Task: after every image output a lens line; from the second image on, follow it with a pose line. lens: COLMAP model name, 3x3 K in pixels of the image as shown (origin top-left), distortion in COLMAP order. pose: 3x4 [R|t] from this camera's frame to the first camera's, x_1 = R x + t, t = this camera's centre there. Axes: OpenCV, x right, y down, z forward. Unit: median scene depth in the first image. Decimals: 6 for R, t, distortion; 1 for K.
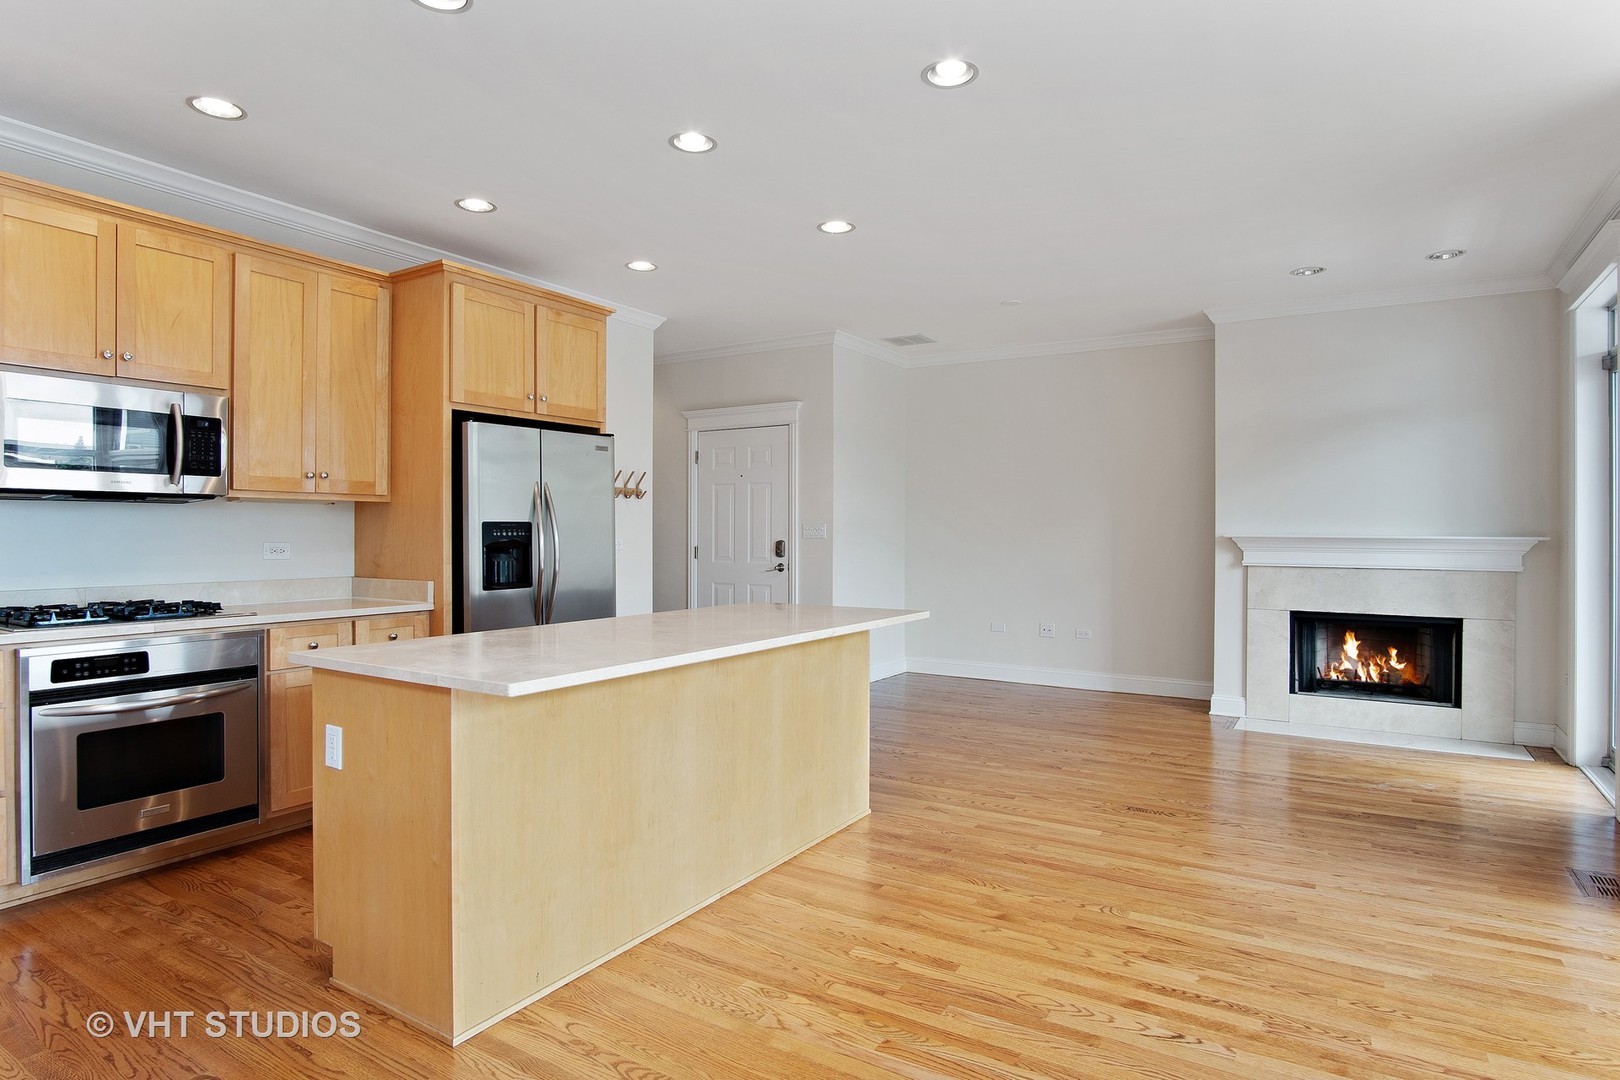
lens RADIAL K [[896.1, 0, 813.6], [0, 896.1, 529.6], [0, 0, 1]] dist [-0.035599, 0.011023]
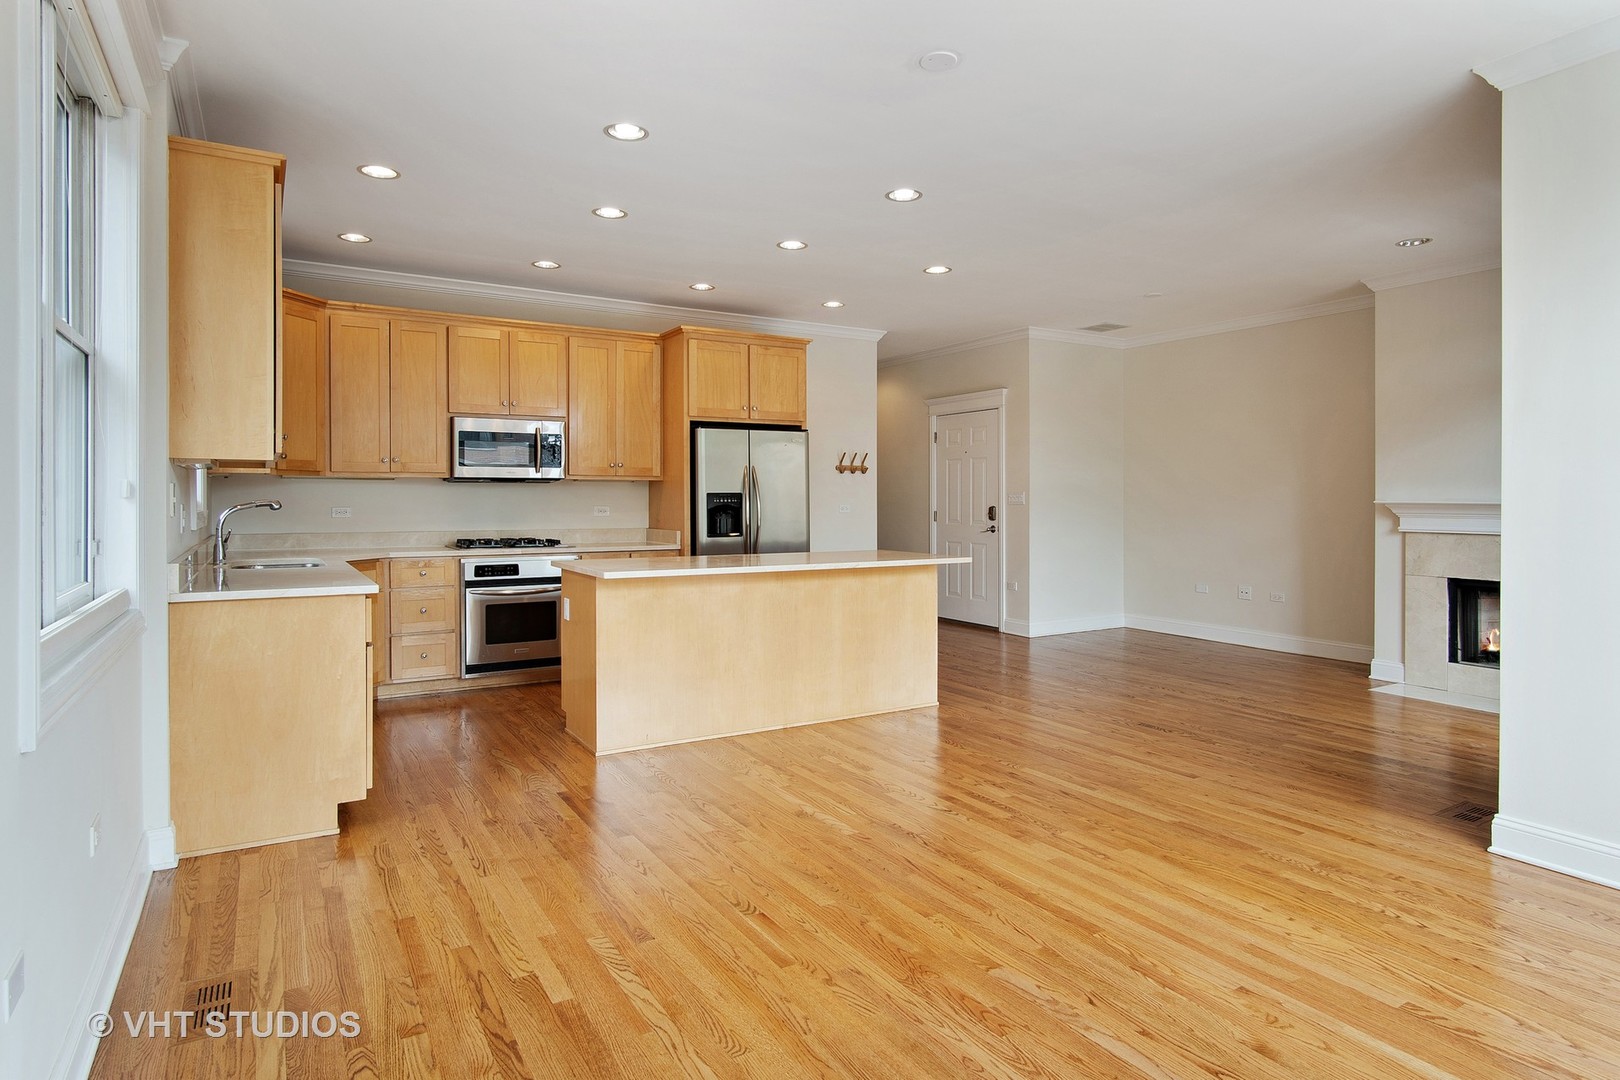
lens RADIAL K [[913.6, 0, 792.6], [0, 913.6, 498.2], [0, 0, 1]] dist [-0.008006, 0.000906]
pose [[0.881076, -0.002106, -0.472970, 0.513332], [0.002590, 0.999997, 0.000372, 0.000460], [0.472967, -0.001553, 0.881079, -0.325618]]
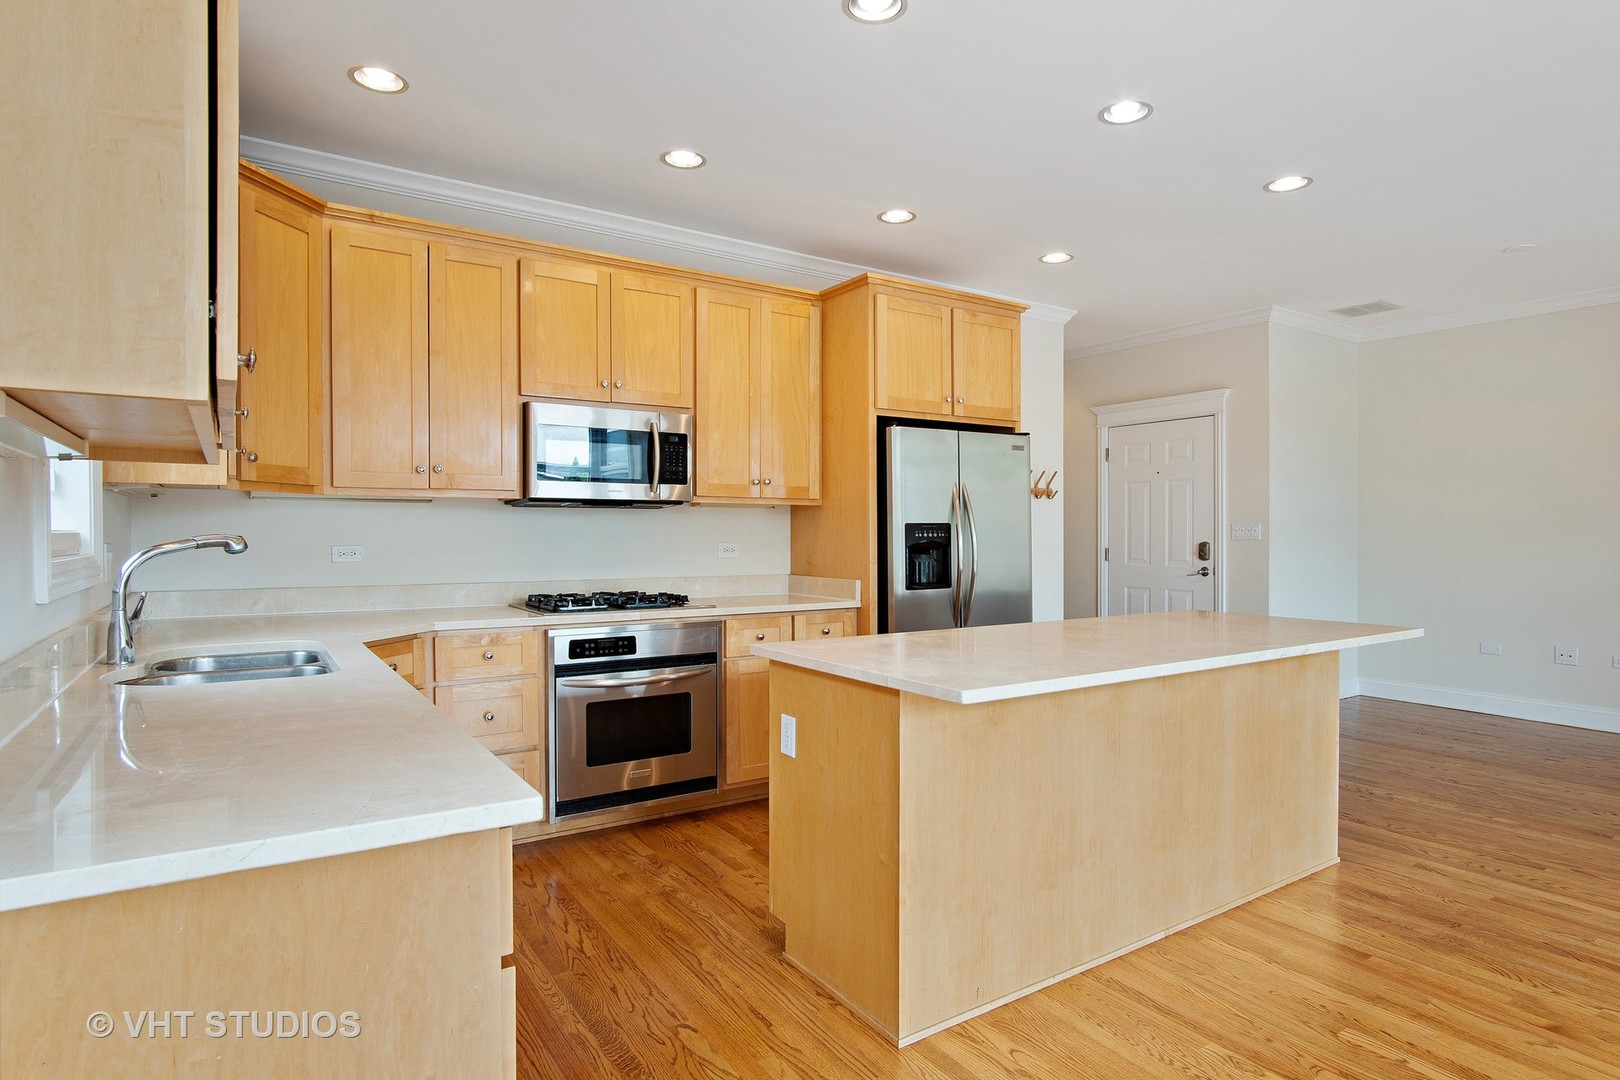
lens RADIAL K [[880.1, 0, 811.7], [0, 880.1, 532.0], [0, 0, 1]] dist [-0.025730, 0.003456]
pose [[0.907832, -0.001170, -0.419332, -0.044075], [0.001964, 0.999997, 0.001463, -0.000310], [0.419329, -0.002152, 0.907832, 0.033326]]
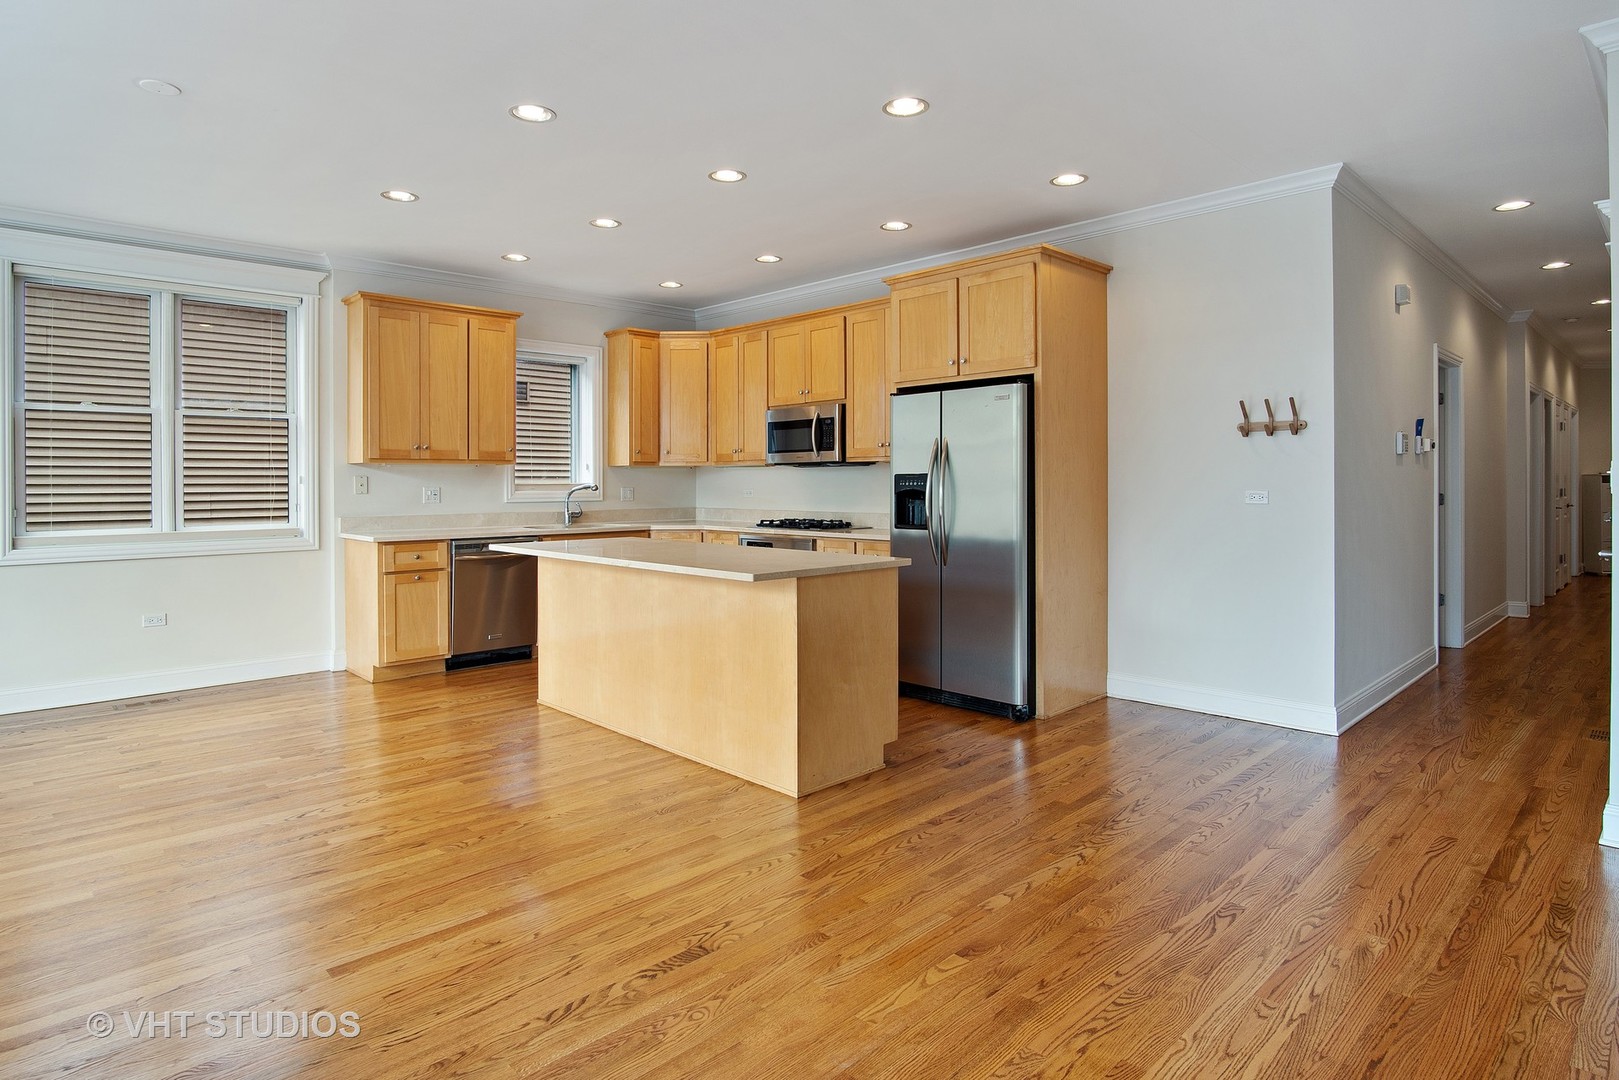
lens RADIAL K [[878.8, 0, 782.2], [0, 878.8, 482.2], [0, 0, 1]] dist [-0.016414, -0.000299]
pose [[-0.258379, 0.000104, -0.966044, 0.886359], [0.005977, 0.999981, -0.001491, 0.003369], [0.966025, -0.006160, -0.258375, 1.179252]]
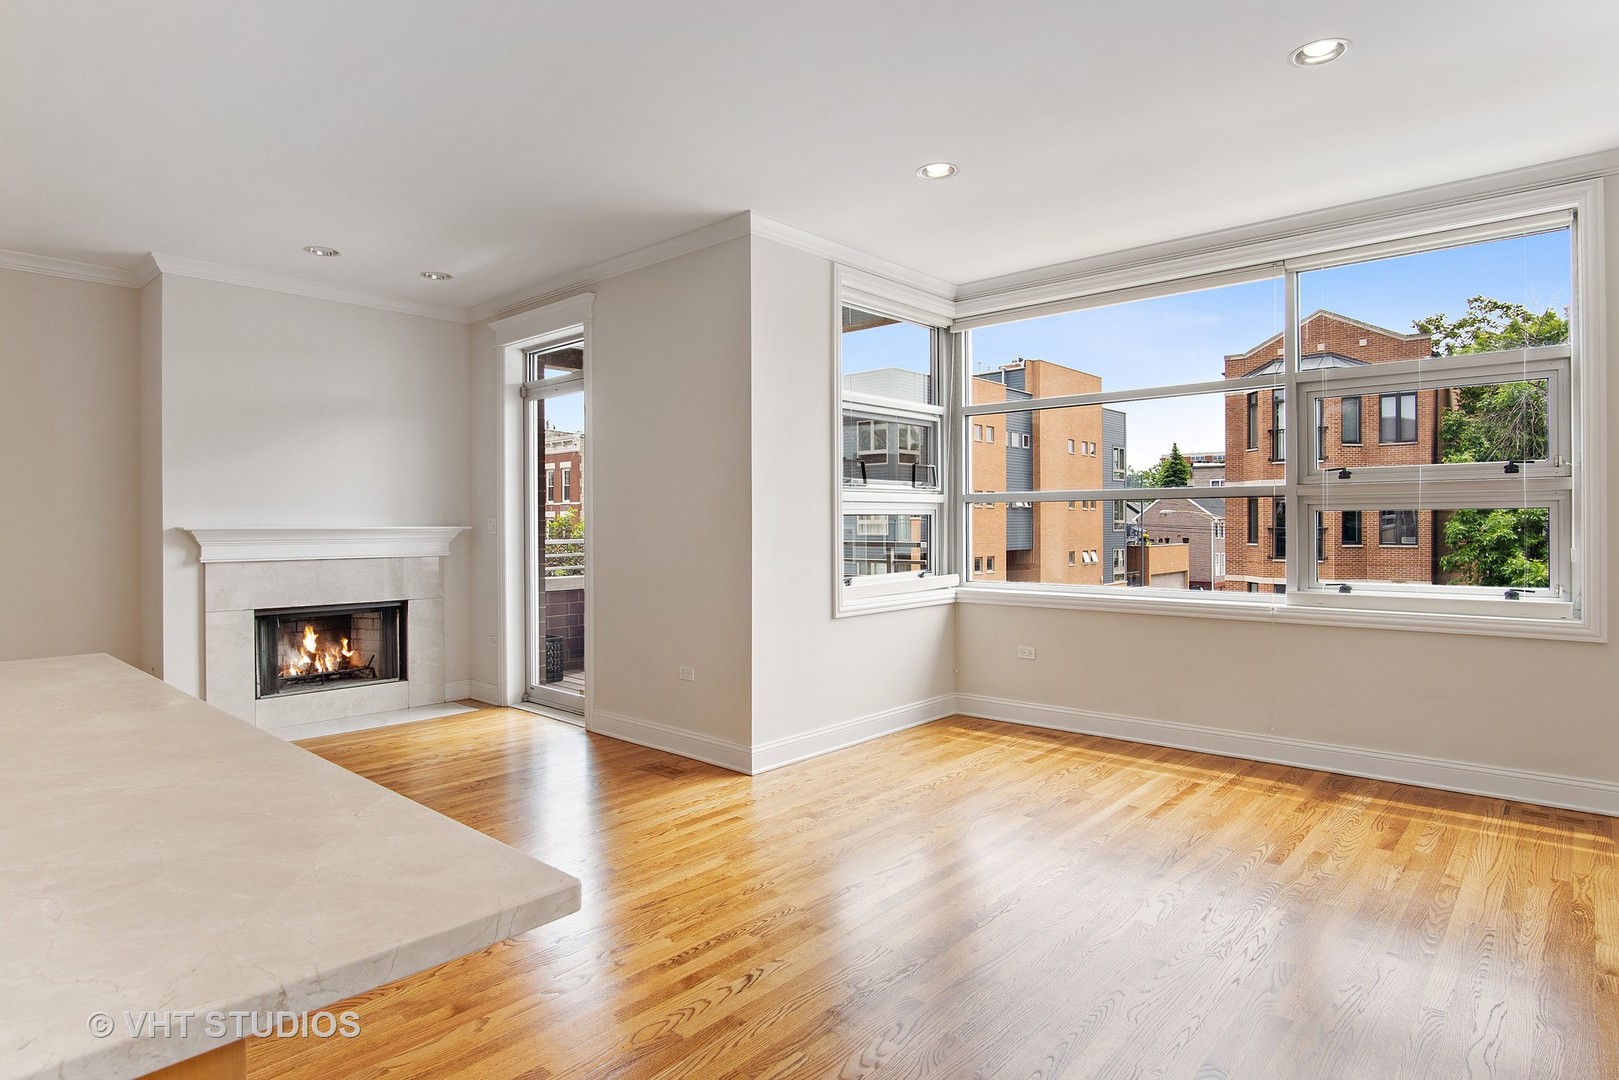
lens RADIAL K [[895.4, 0, 788.1], [0, 895.4, 524.2], [0, 0, 1]] dist [-0.015392, -0.000384]
pose [[0.181090, -0.004360, 0.983457, -0.362603], [0.001916, 0.999990, 0.004080, 0.001379], [-0.983465, 0.001146, 0.181096, 0.402931]]
